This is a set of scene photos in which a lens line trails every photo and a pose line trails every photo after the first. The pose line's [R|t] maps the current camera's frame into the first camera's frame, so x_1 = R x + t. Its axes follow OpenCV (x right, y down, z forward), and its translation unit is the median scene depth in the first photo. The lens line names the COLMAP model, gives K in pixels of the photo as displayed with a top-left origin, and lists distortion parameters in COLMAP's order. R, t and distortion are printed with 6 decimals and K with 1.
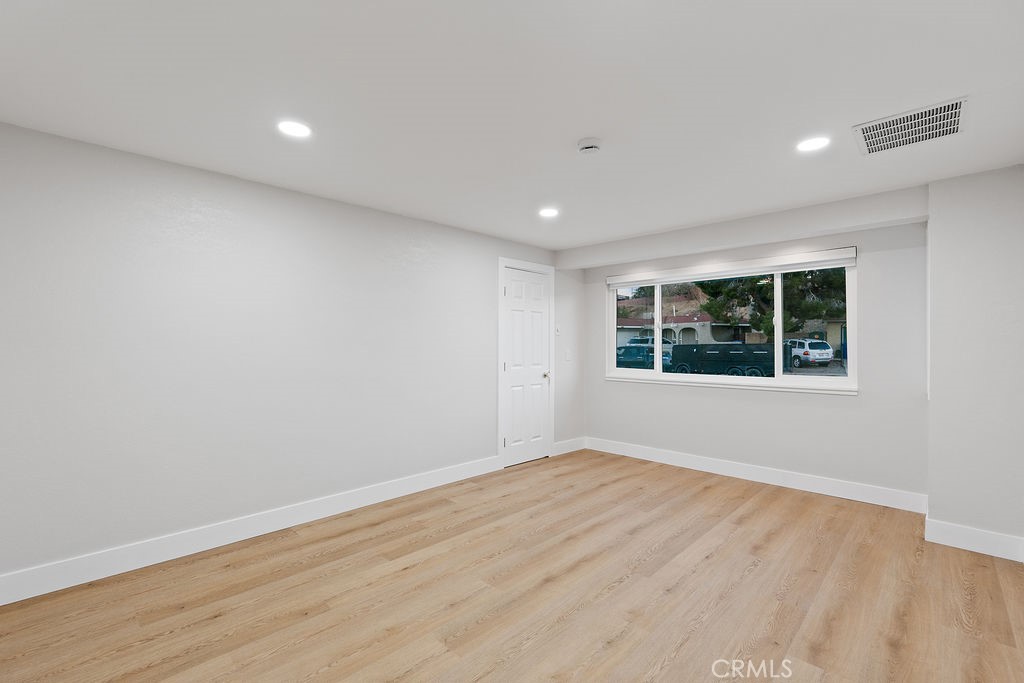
lens RADIAL K [[459.0, 0, 512.0], [0, 459.0, 341.5], [0, 0, 1]] dist [0.001618, 0.000491]
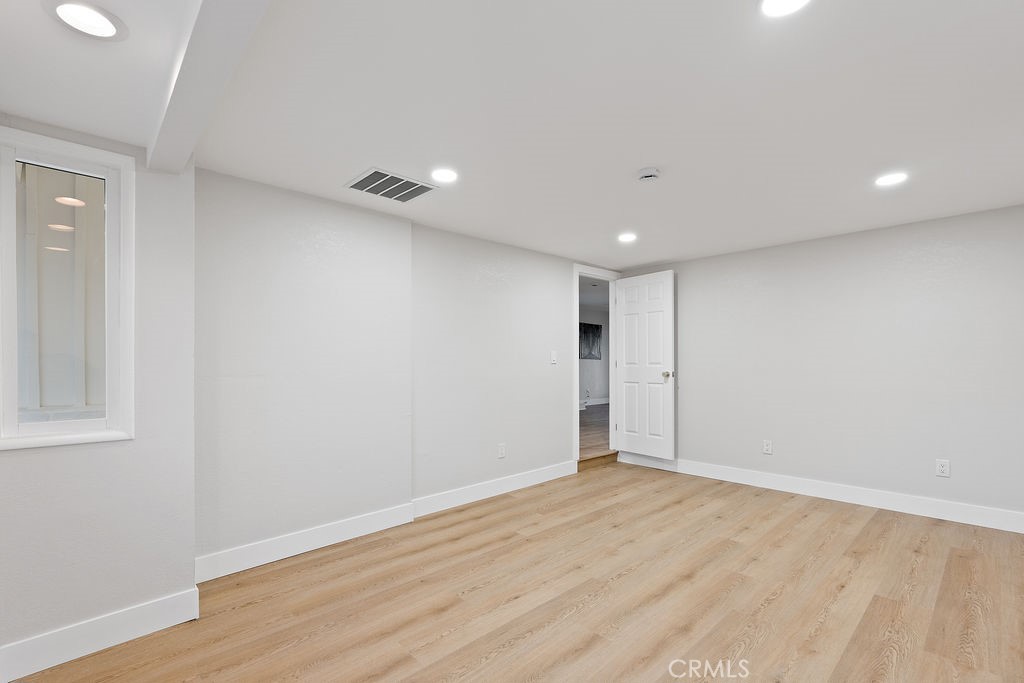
lens RADIAL K [[459.0, 0, 512.0], [0, 459.0, 341.5], [0, 0, 1]] dist [0.001618, 0.000491]
pose [[-0.998301, 0.000790, 0.058265, 0.413346], [-0.001960, 0.998887, -0.047126, 0.023676], [-0.058237, -0.047160, -0.997188, 2.053850]]
